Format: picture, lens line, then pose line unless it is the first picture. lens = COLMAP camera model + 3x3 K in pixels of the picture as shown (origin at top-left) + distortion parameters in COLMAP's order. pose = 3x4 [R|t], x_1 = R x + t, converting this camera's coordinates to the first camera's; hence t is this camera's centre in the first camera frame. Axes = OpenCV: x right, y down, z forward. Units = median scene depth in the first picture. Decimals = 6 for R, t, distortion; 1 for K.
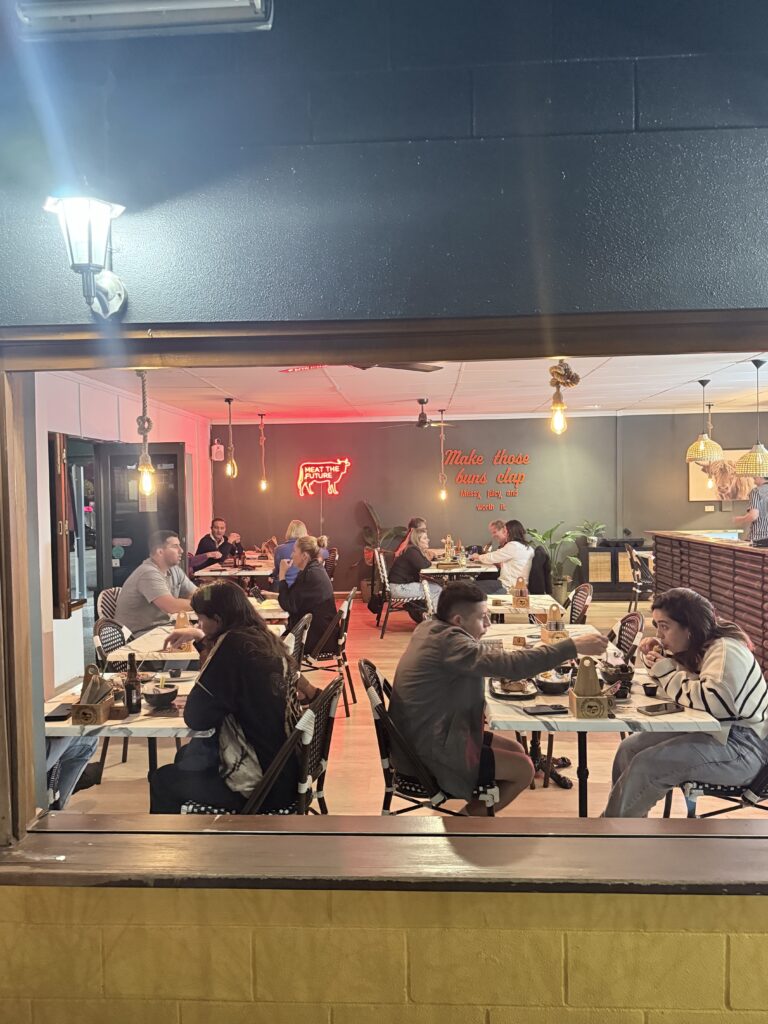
lens RADIAL K [[775.5, 0, 385.6], [0, 775.5, 514.2], [0, 0, 1]] dist [-0.004157, -0.000395]
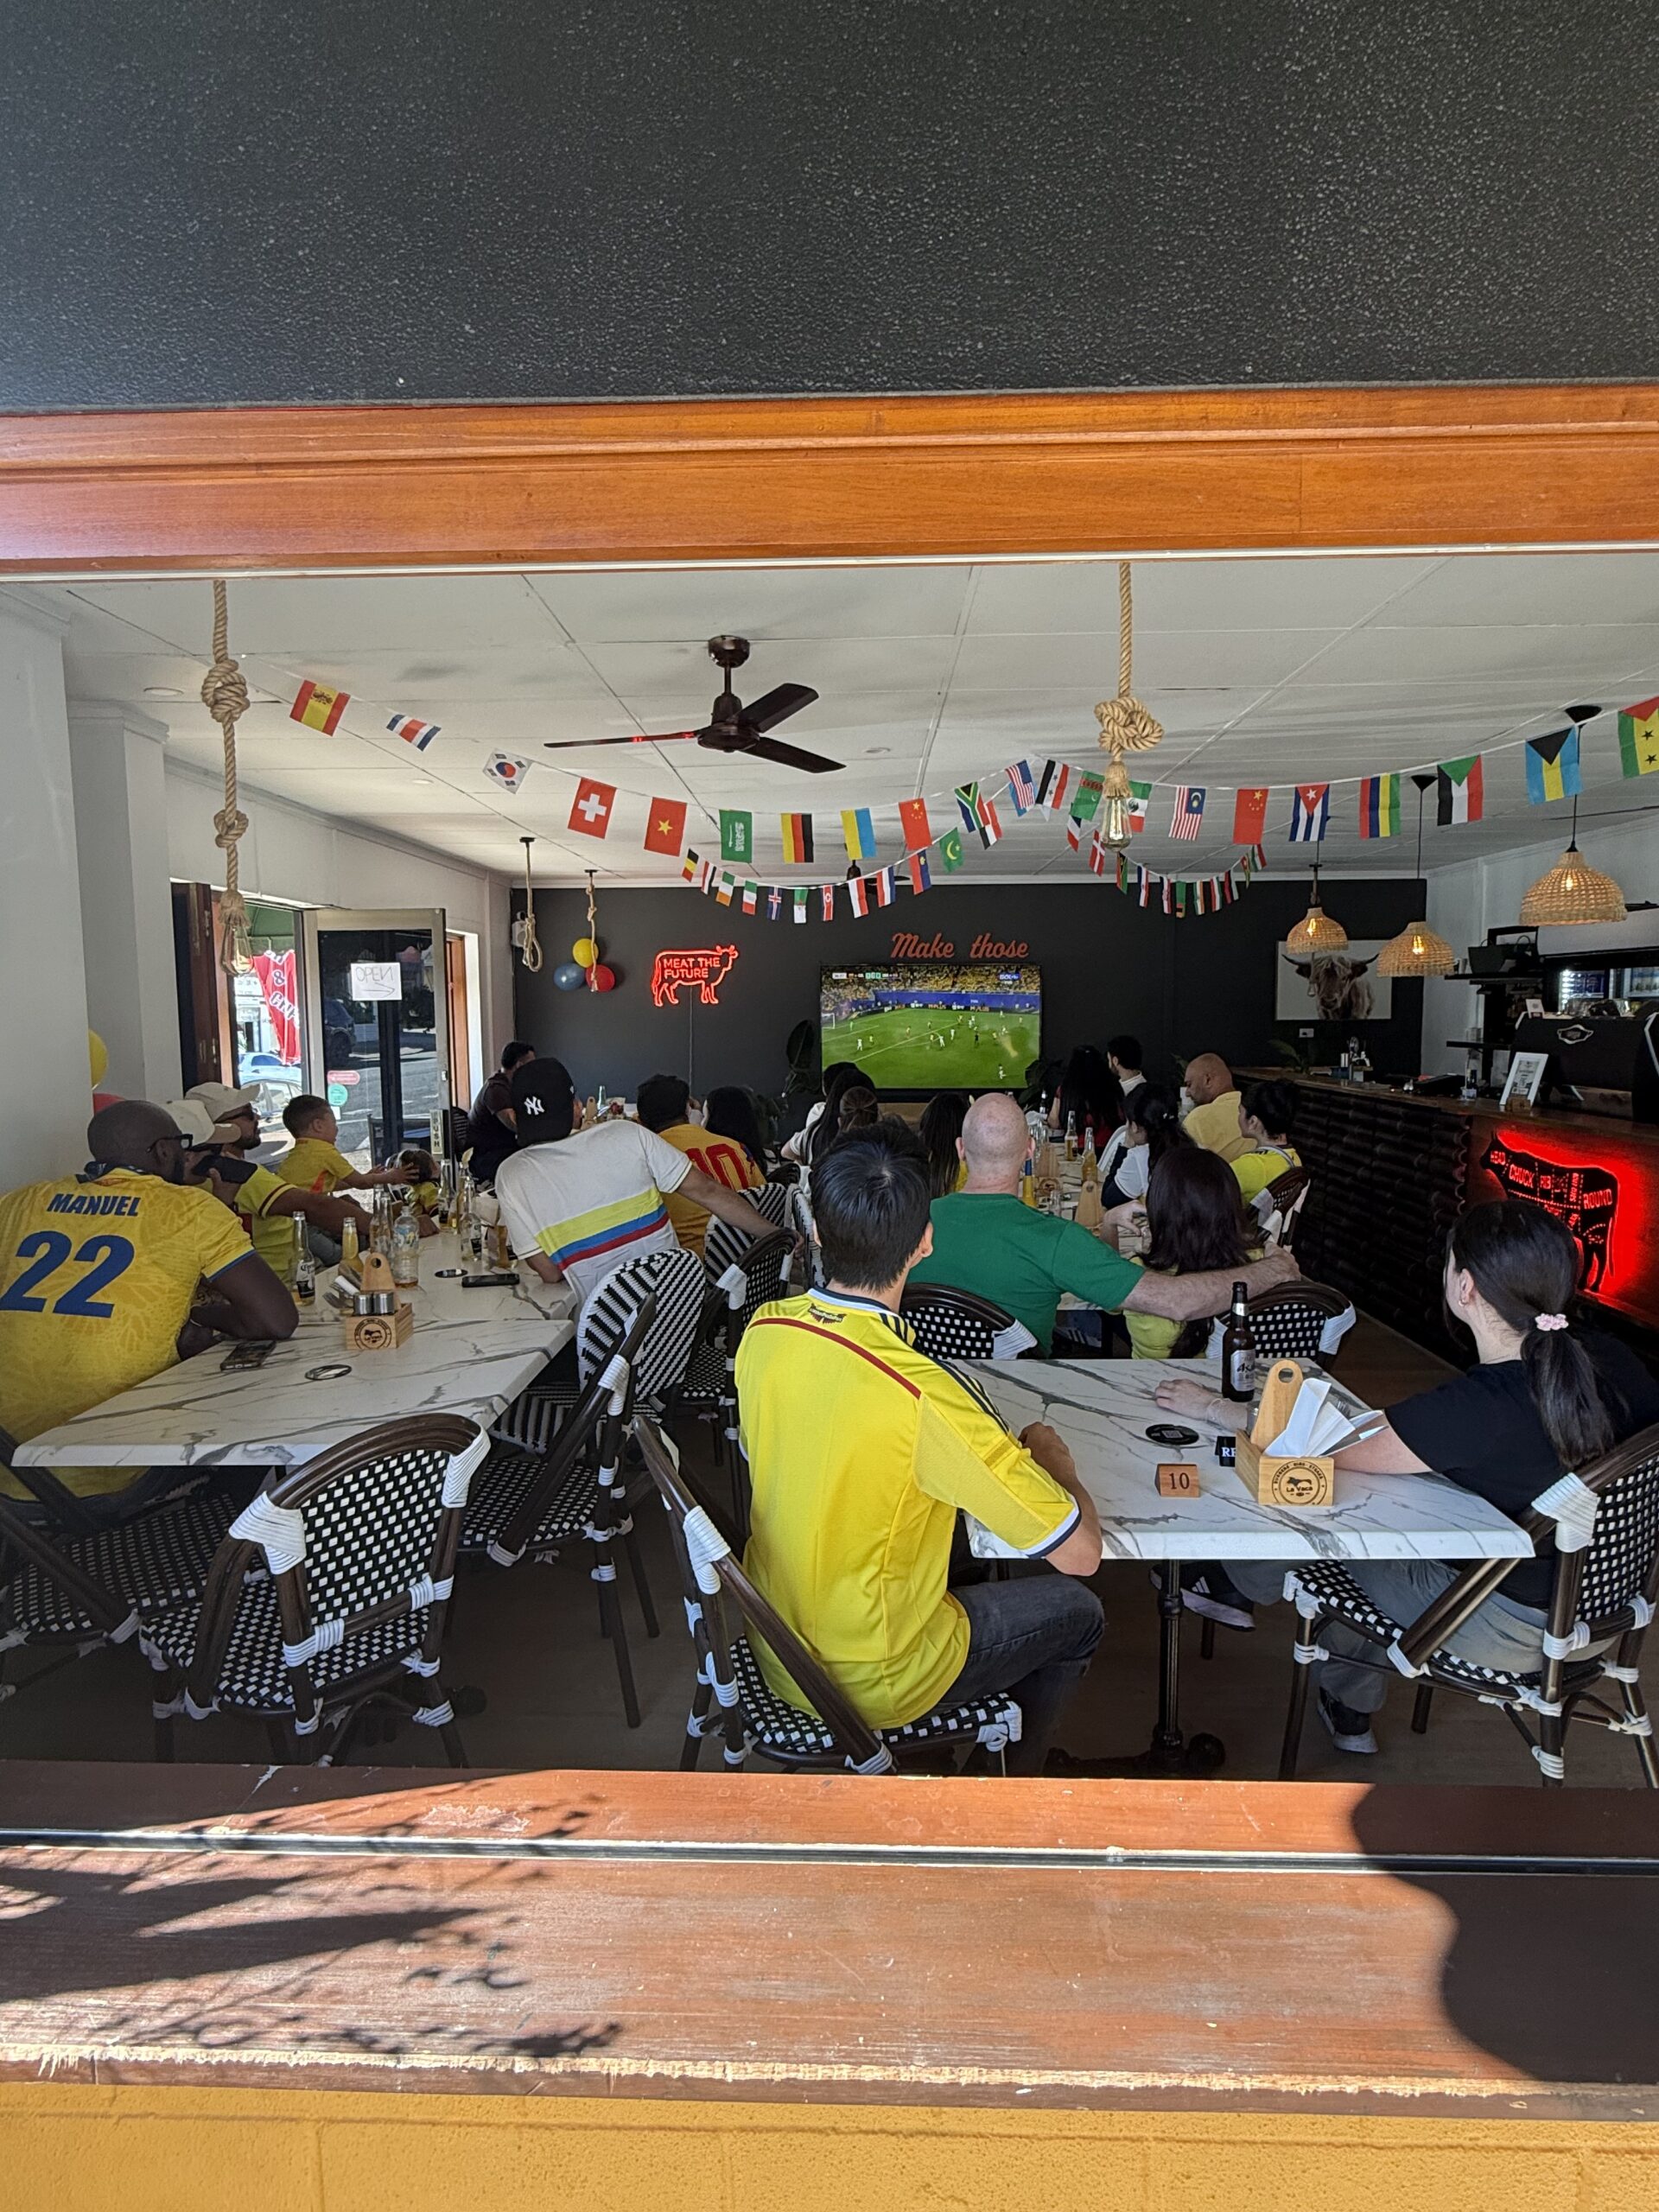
lens RADIAL K [[1097.1, 0, 833.5], [0, 1097.1, 1104.6], [0, 0, 1]] dist [0.002453, 0.000064]
pose [[0.999688, 0.006112, 0.024229, 0.008889], [-0.007571, 0.998135, 0.060580, 0.000229], [-0.023813, -0.060745, 0.997869, 0.133500]]
